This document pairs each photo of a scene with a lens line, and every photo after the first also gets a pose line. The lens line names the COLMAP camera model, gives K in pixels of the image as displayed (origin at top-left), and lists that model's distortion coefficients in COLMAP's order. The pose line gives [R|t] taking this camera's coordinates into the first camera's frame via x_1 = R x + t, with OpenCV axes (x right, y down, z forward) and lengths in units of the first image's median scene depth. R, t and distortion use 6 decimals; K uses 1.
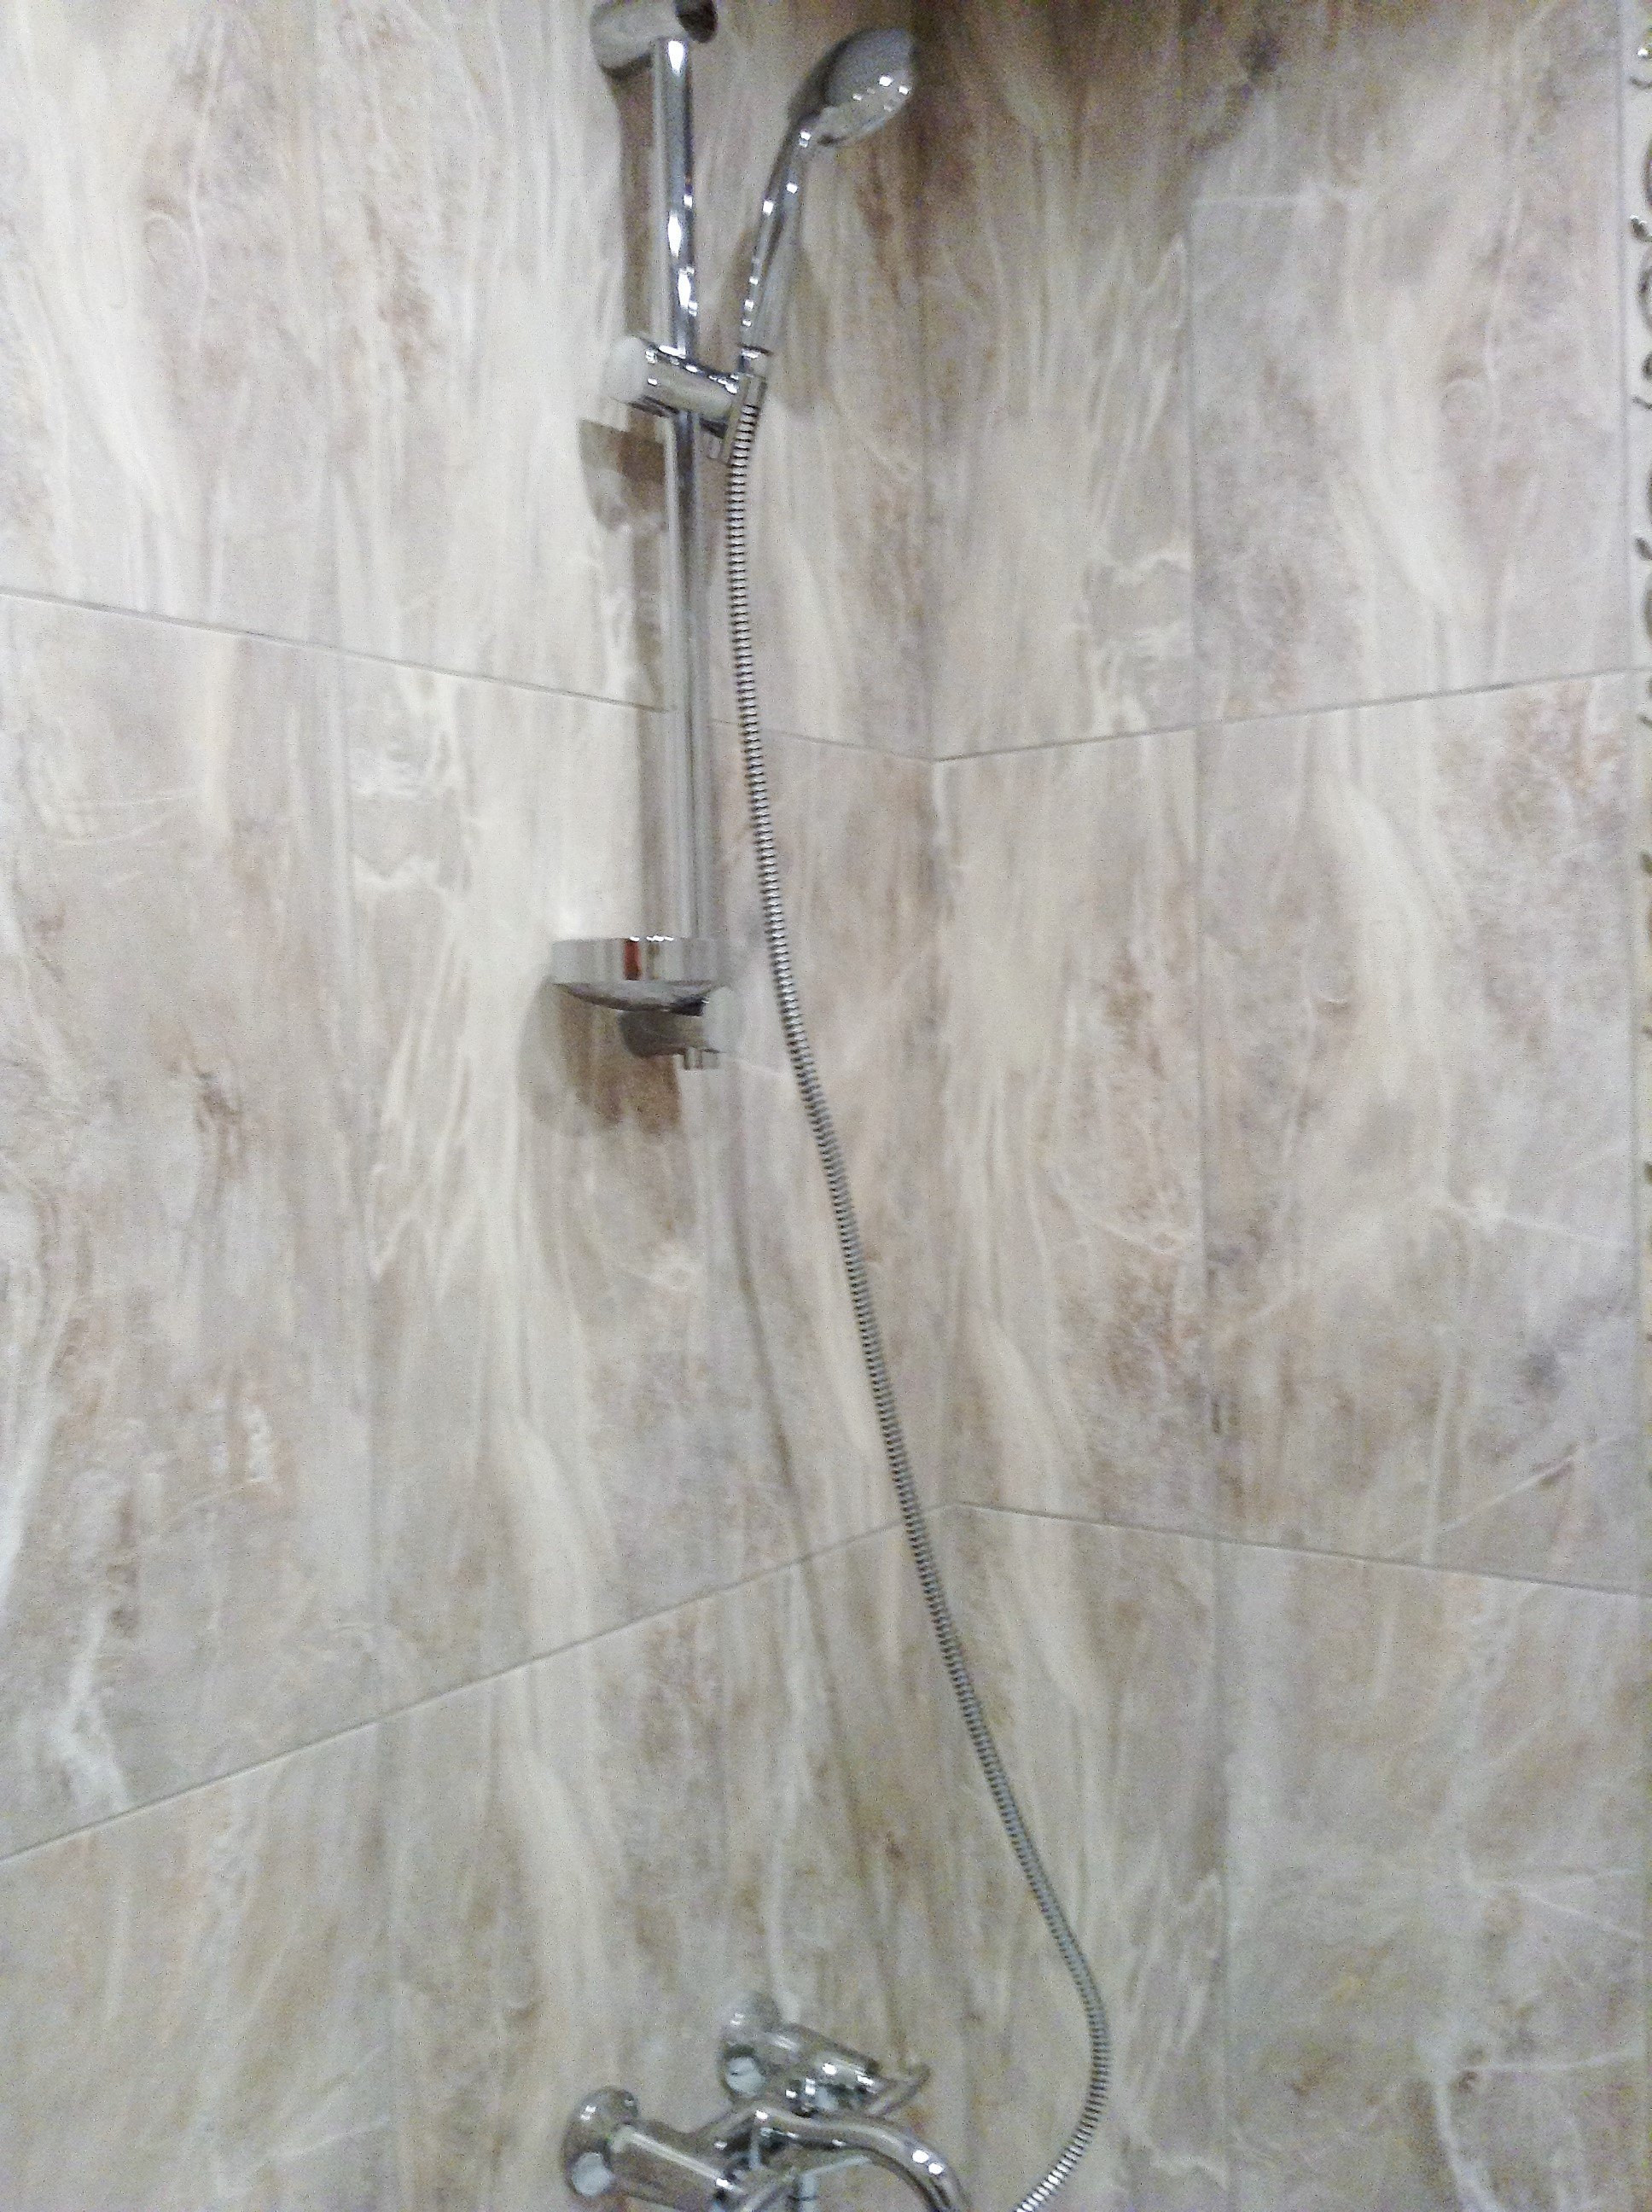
lens RADIAL K [[2084.0, 0, 796.9], [0, 2084.0, 1137.5], [0, 0, 1]] dist [0.139217, -0.289006]
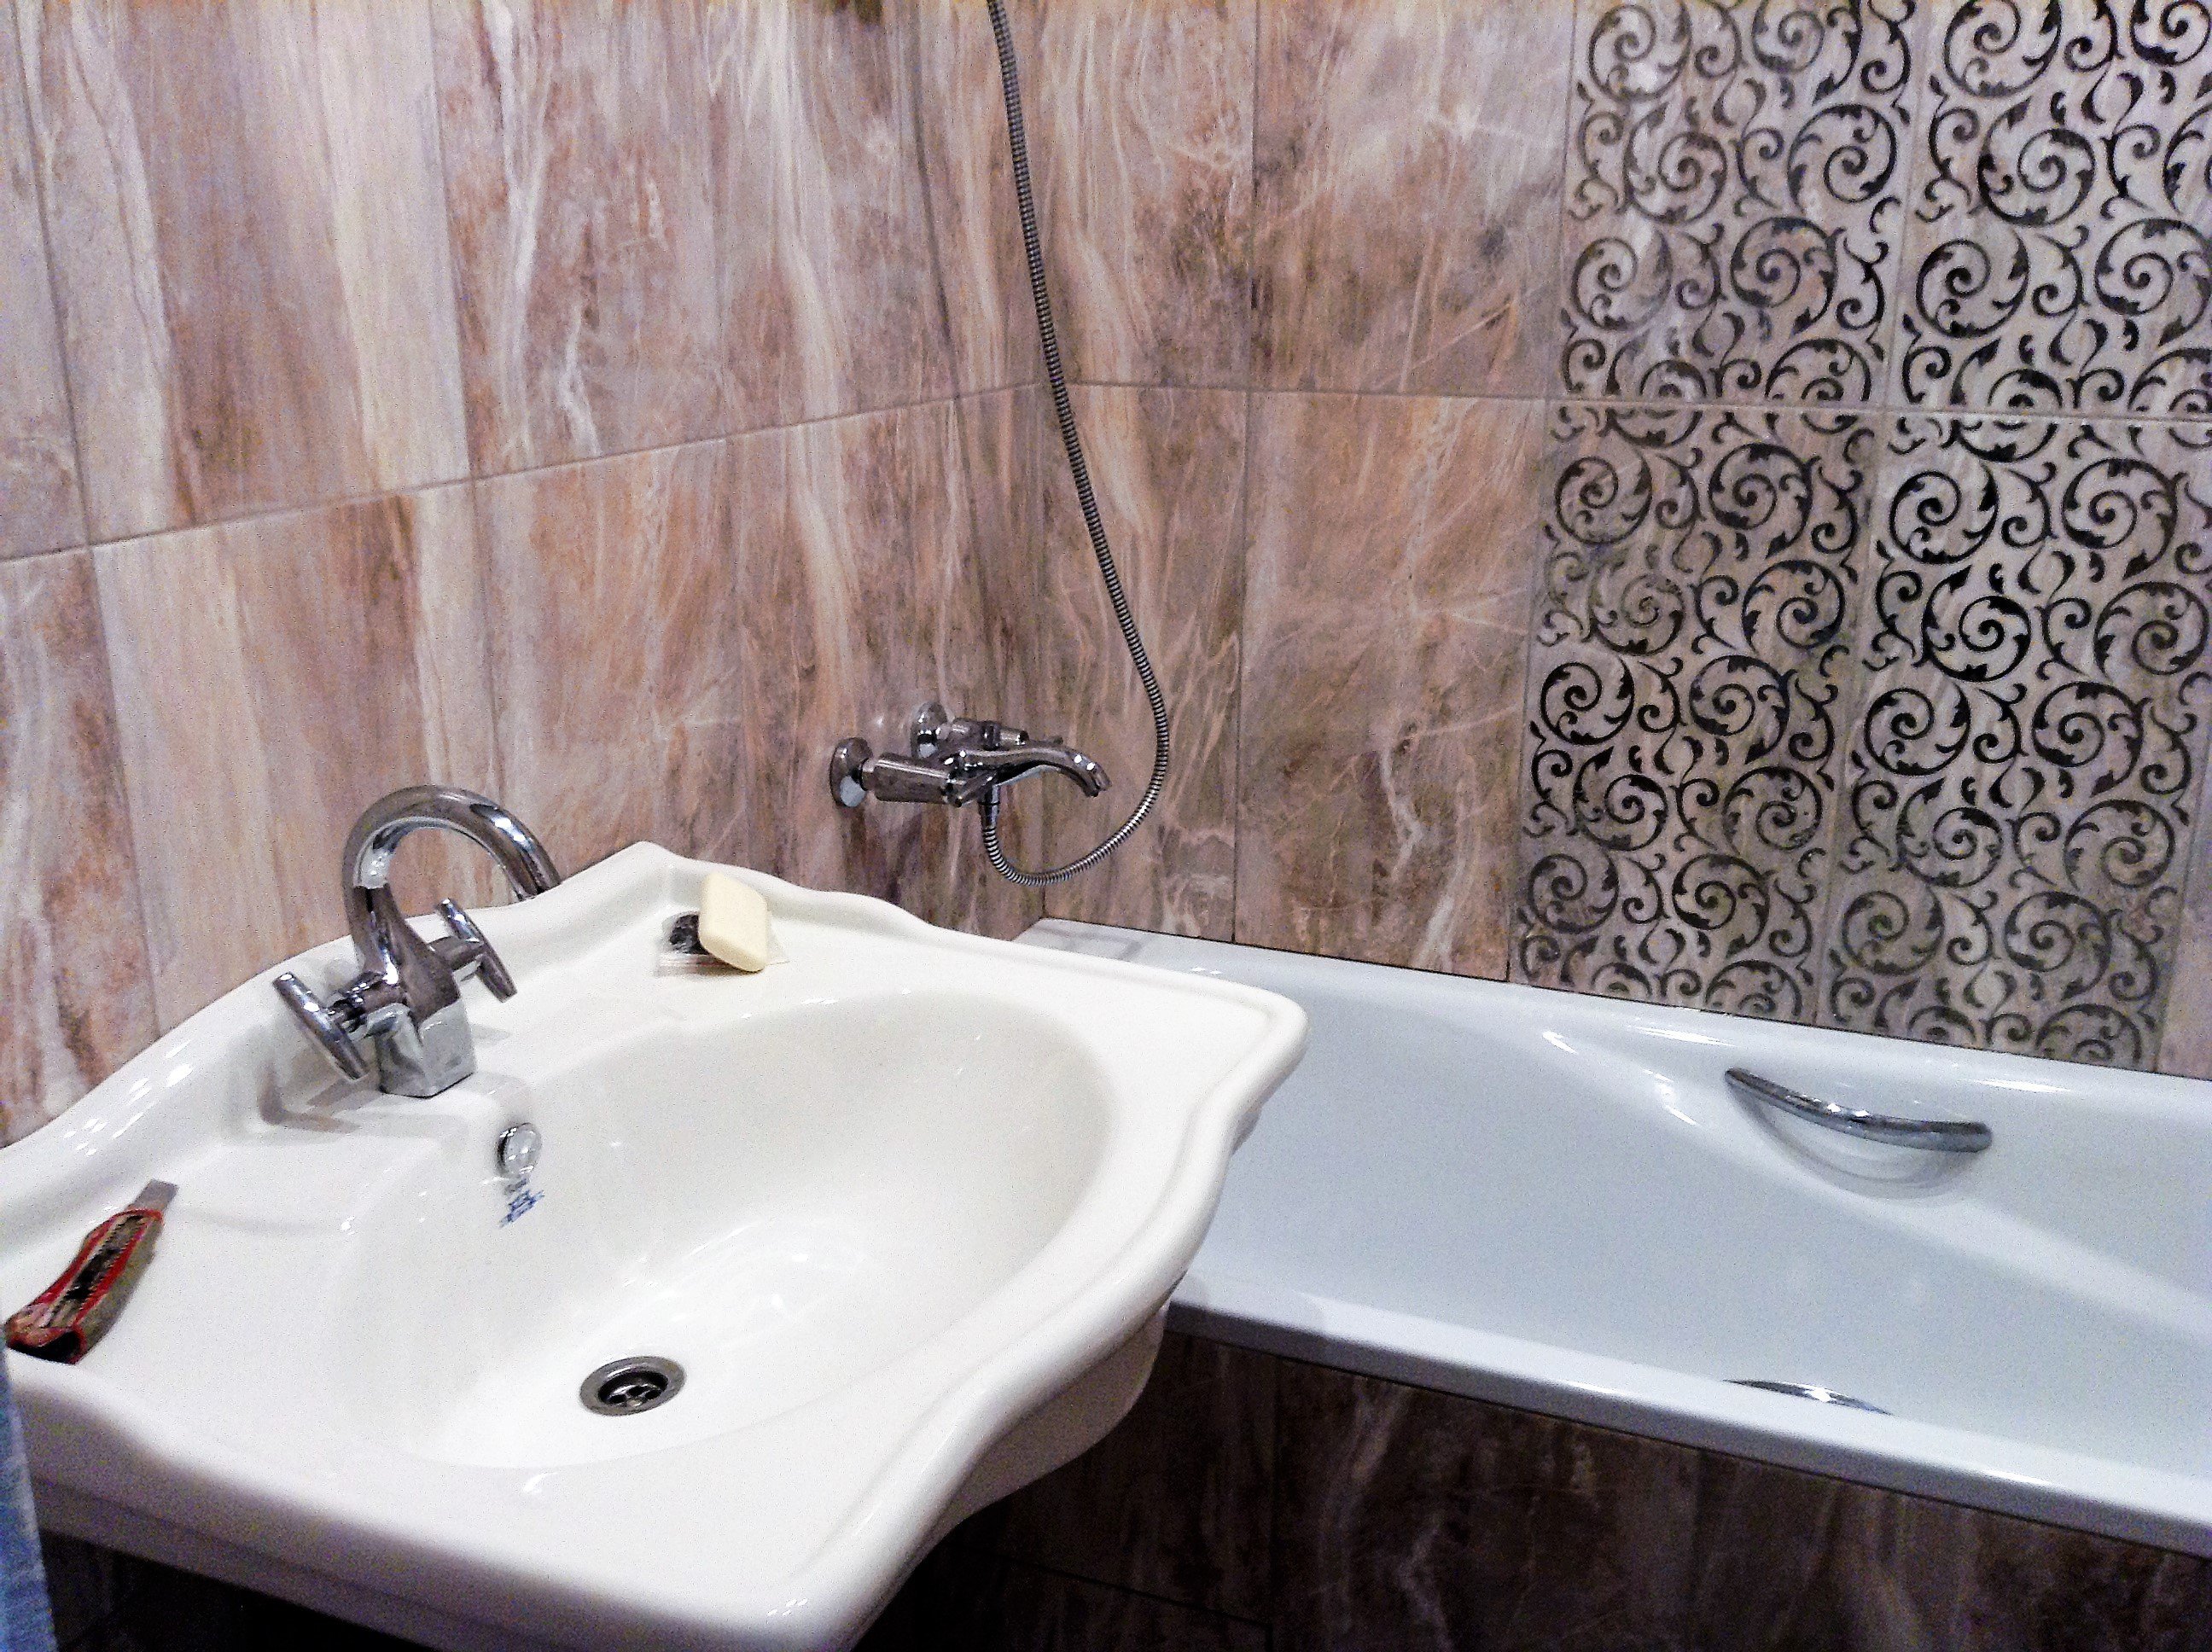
lens RADIAL K [[2052.8, 0, 1104.3], [0, 2052.8, 868.3], [0, 0, 1]] dist [0.150077, -0.386681]
pose [[0.971239, -0.037512, 0.235132, -0.233941], [-0.025503, 0.965442, 0.259366, 0.154120], [-0.236736, -0.257903, 0.936719, -0.337037]]
